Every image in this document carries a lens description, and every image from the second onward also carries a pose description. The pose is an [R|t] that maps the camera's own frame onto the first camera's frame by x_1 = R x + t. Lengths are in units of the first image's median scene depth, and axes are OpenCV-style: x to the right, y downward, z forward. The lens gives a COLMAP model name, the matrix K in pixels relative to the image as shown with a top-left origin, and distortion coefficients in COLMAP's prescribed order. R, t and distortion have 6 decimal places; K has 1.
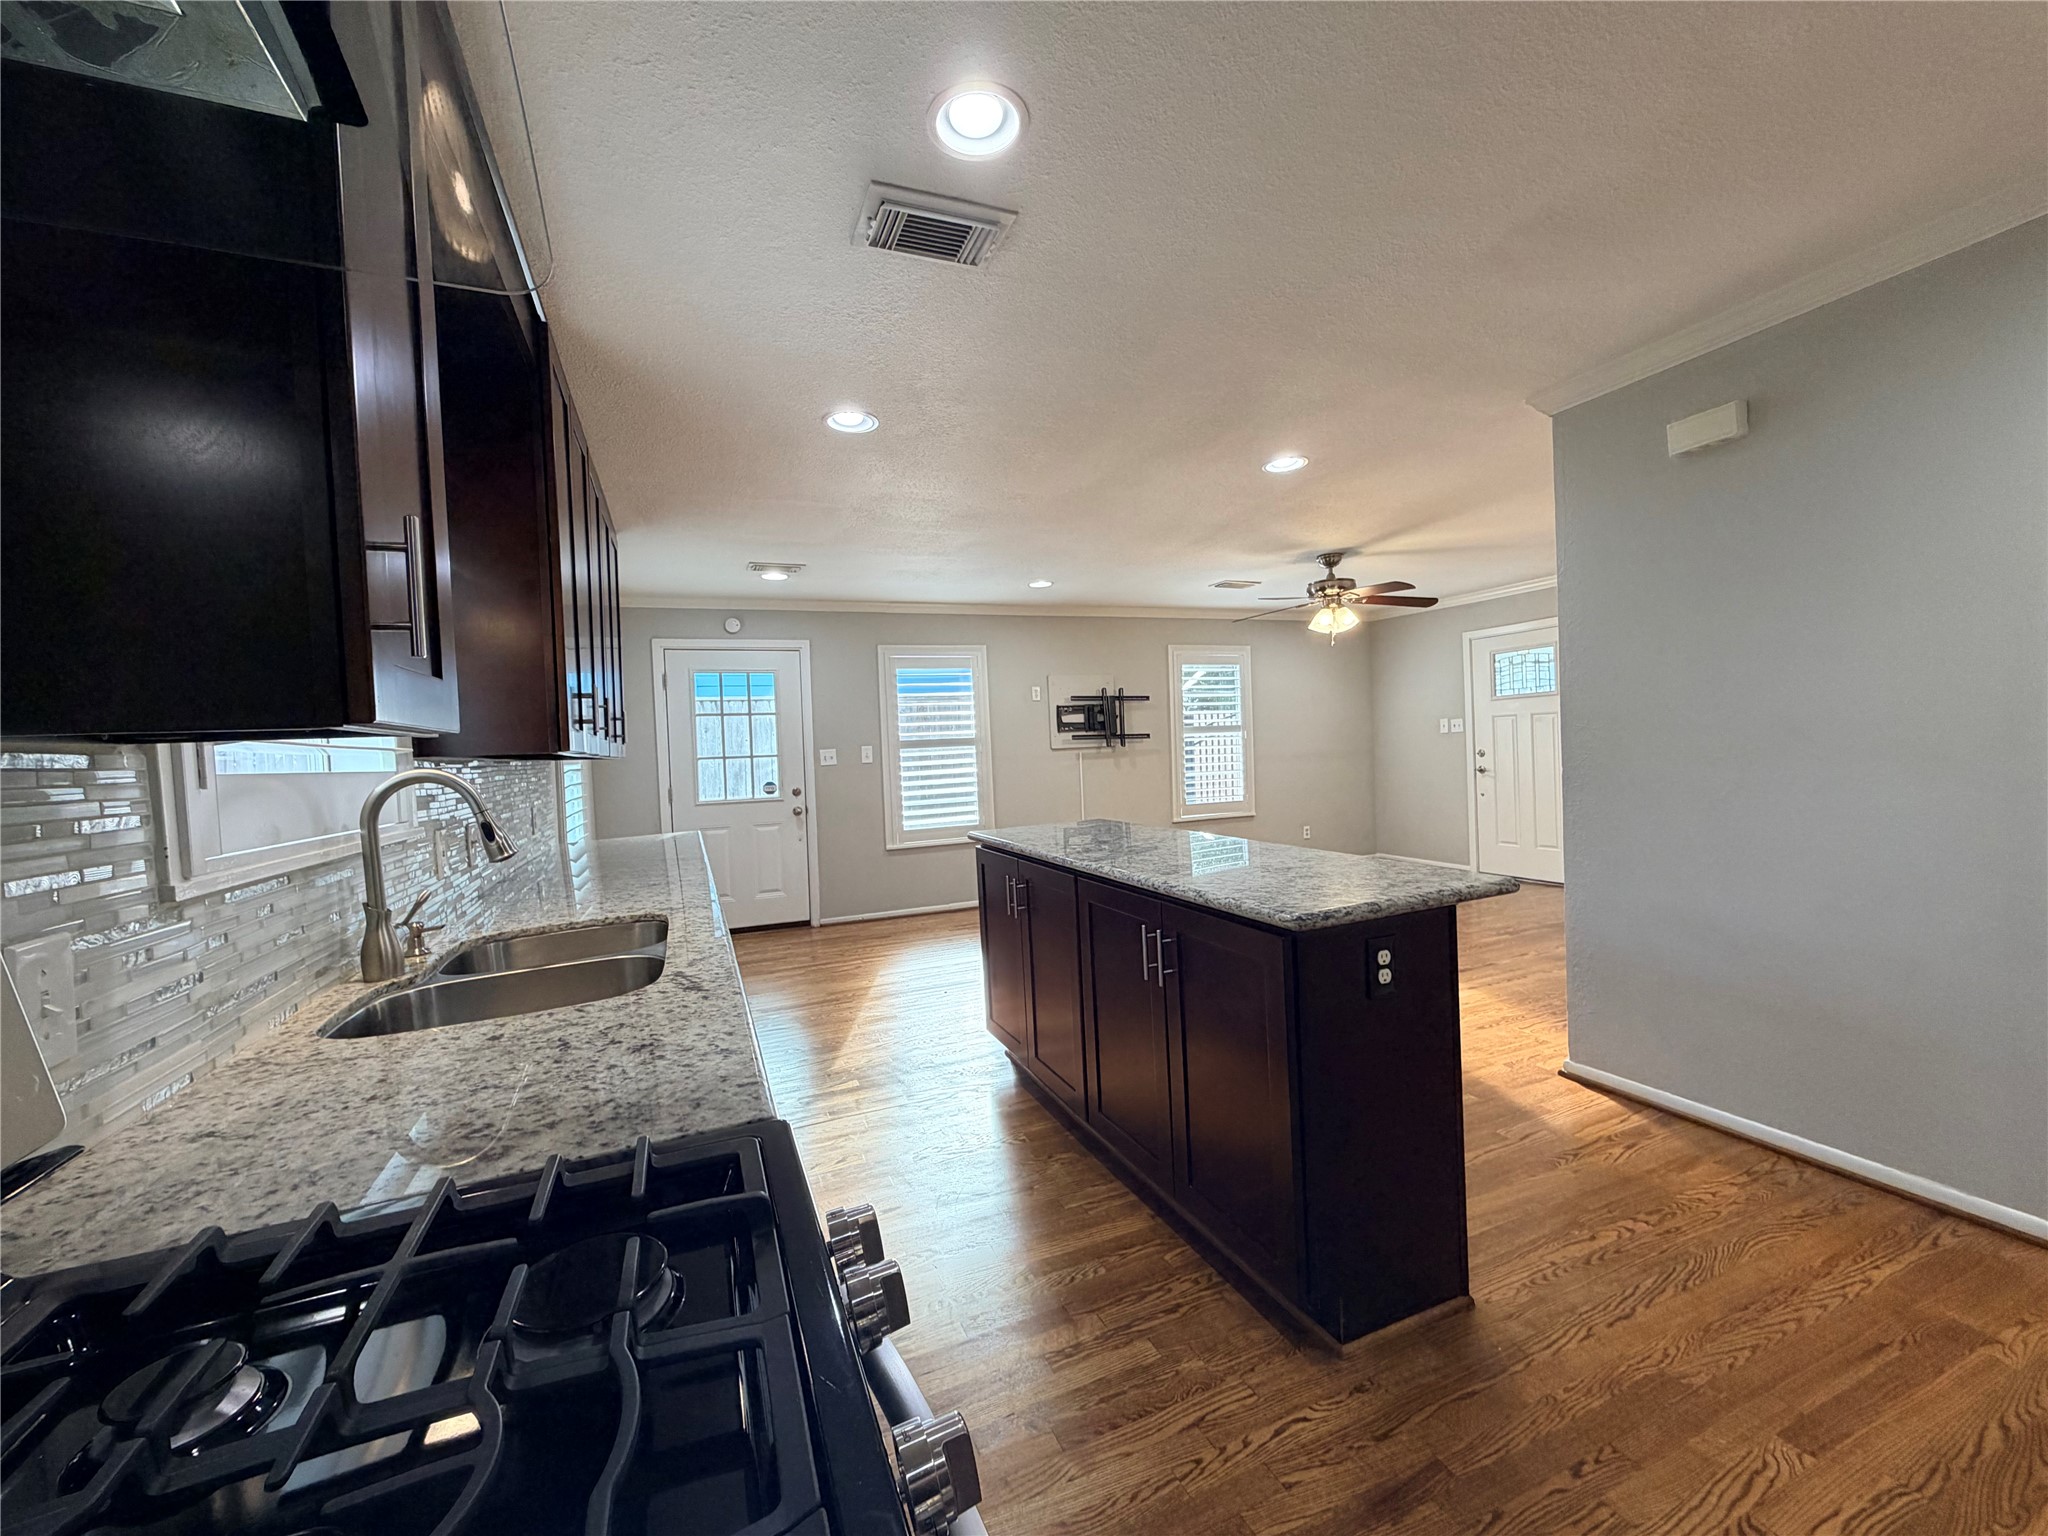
lens RADIAL K [[816.1, 0, 1020.6], [0, 816.1, 768.5], [0, 0, 1]] dist [-0.000424, -0.000018]
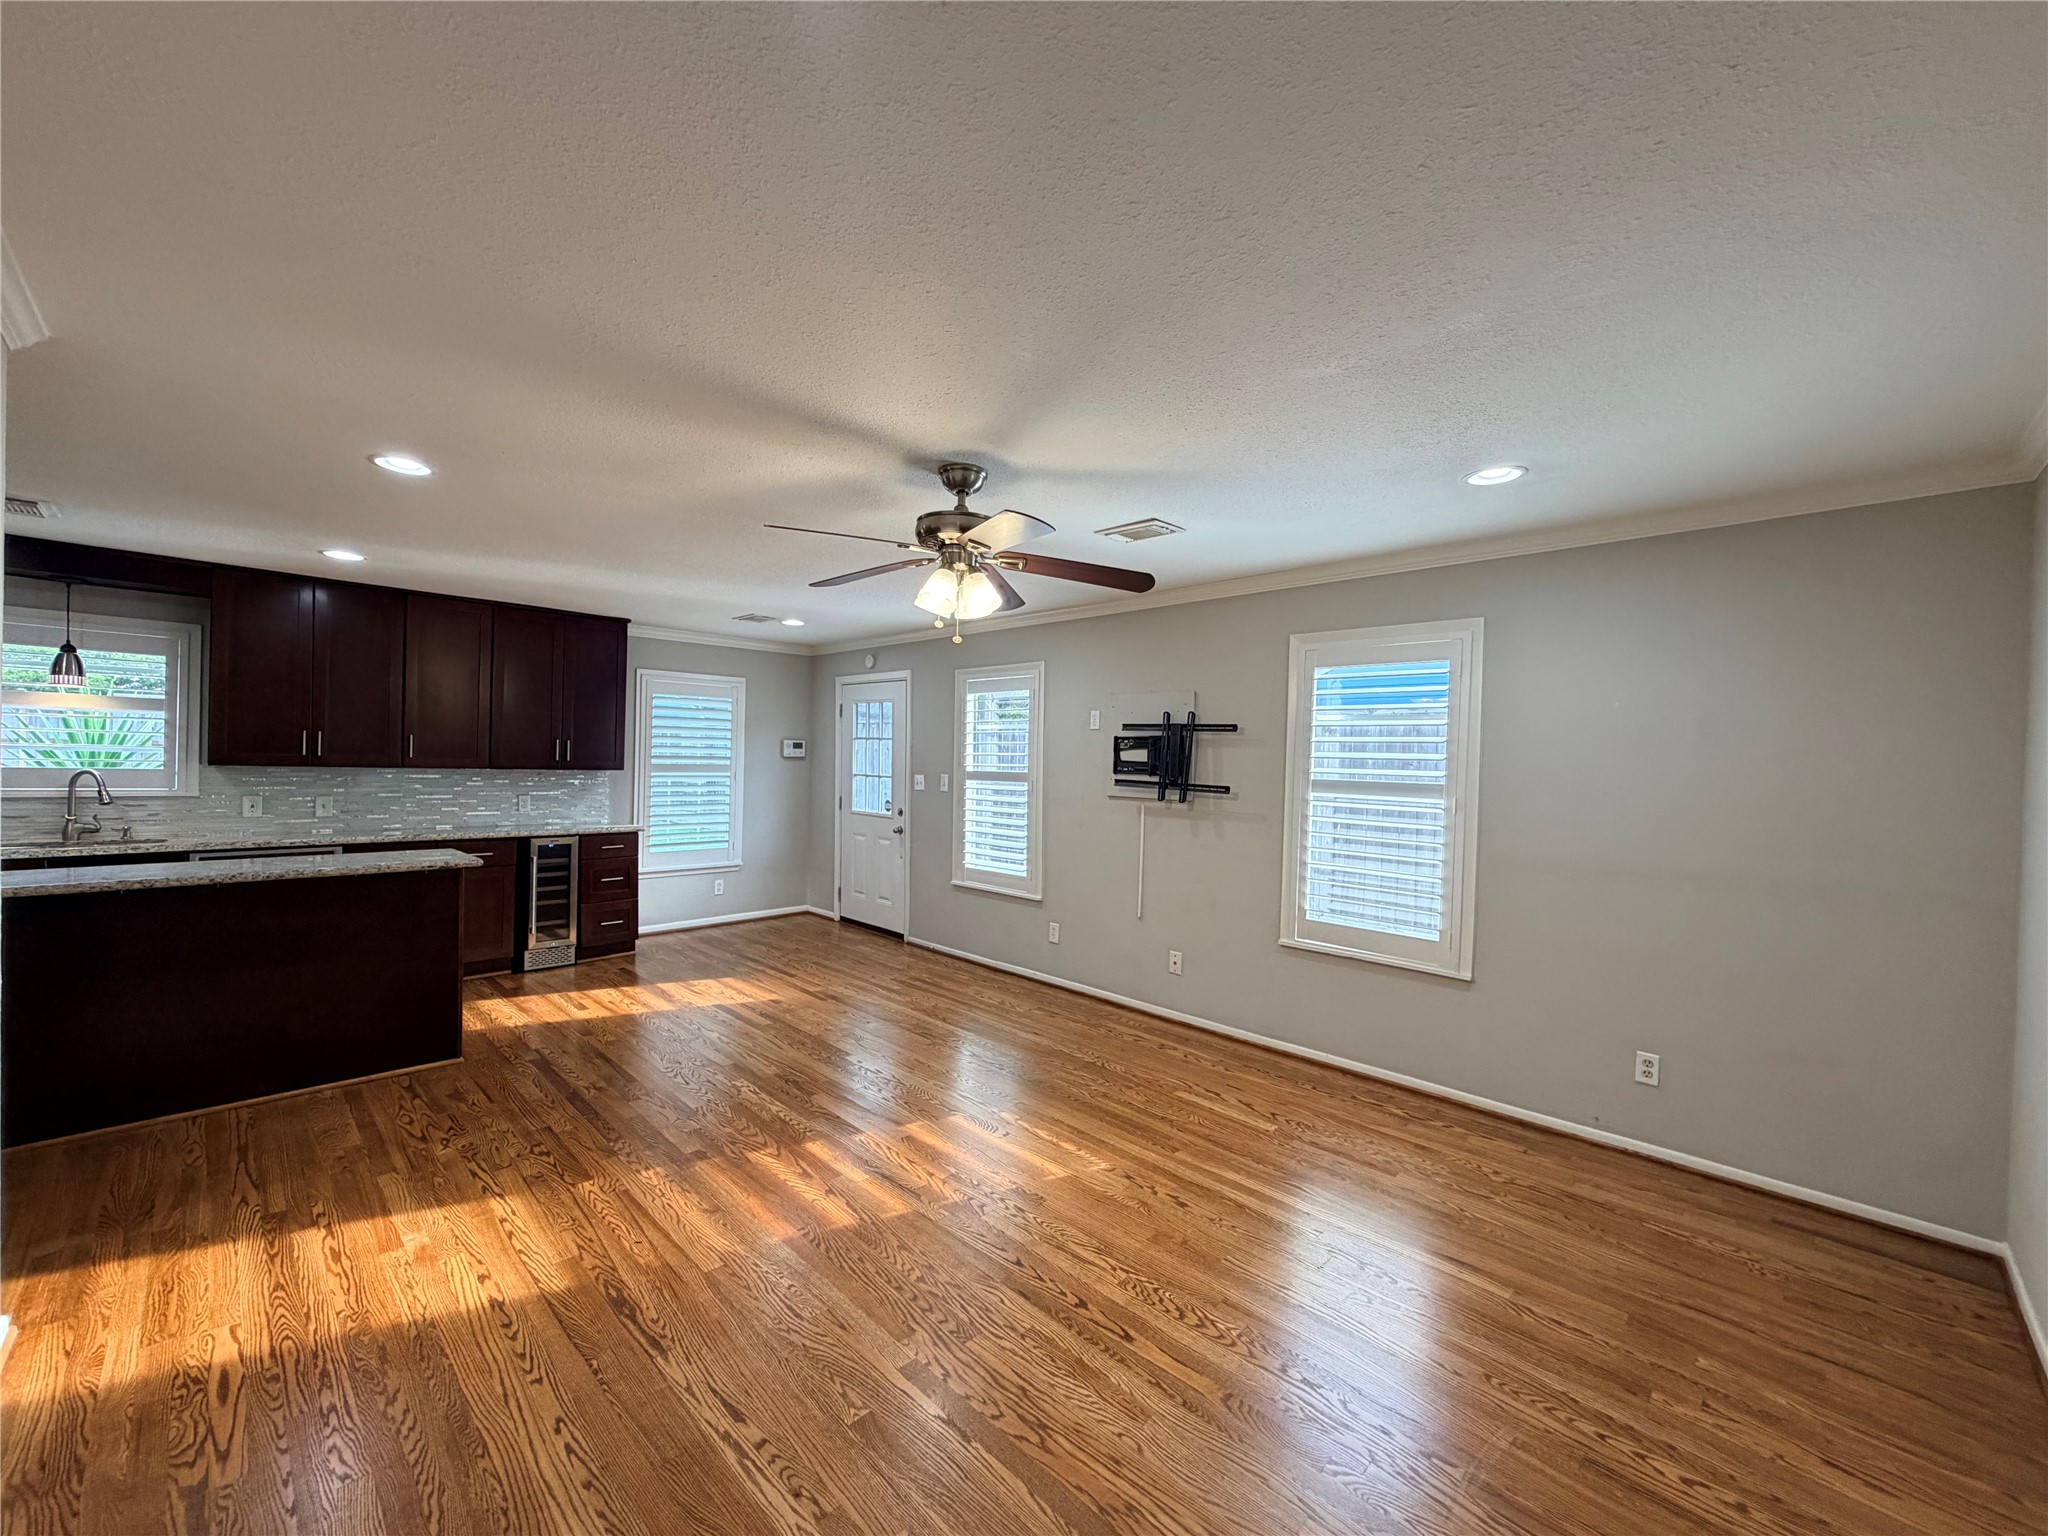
lens RADIAL K [[816.1, 0, 1020.6], [0, 816.1, 768.5], [0, 0, 1]] dist [-0.000424, -0.000018]
pose [[0.383220, 0.055413, -0.921994, 0.679457], [-0.080758, 0.996386, 0.026318, -0.060924], [0.920120, 0.064373, 0.386310, 0.640464]]
